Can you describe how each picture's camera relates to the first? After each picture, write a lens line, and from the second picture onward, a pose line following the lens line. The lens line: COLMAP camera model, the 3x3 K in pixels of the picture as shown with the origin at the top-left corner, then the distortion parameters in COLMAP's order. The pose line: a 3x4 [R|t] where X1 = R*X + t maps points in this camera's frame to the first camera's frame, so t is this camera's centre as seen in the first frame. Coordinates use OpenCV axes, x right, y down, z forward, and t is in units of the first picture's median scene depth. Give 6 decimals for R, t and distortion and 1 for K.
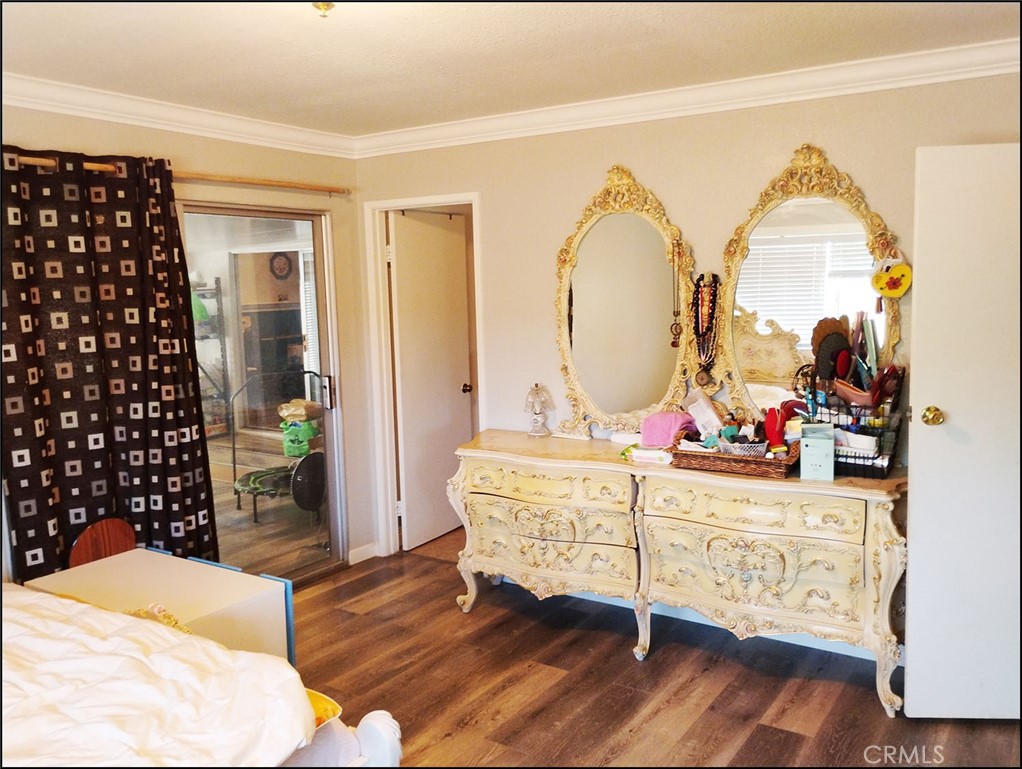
lens RADIAL K [[851.8, 0, 510.3], [0, 851.8, 390.0], [0, 0, 1]] dist [0.035452, -0.050574]
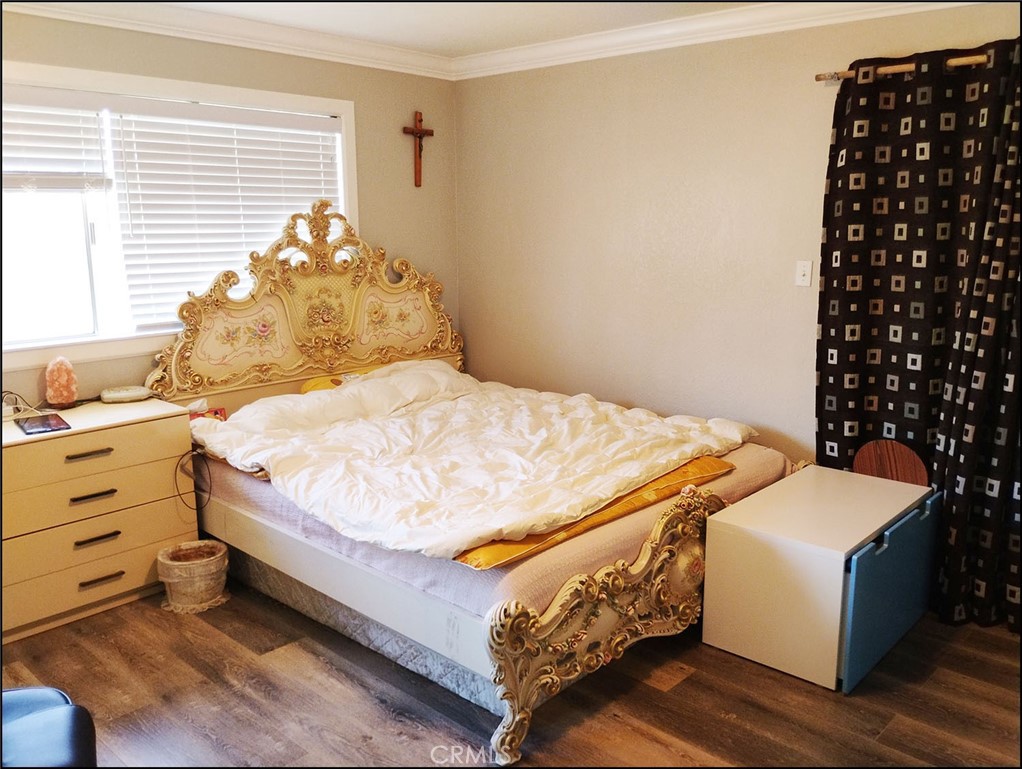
lens RADIAL K [[851.8, 0, 509.5], [0, 851.8, 379.1], [0, 0, 1]] dist [0.035452, -0.050574]
pose [[-0.155044, 0.220697, -0.962940, 0.521886], [-0.103021, 0.965801, 0.237940, -0.104694], [0.982521, 0.136094, -0.127005, 0.698011]]
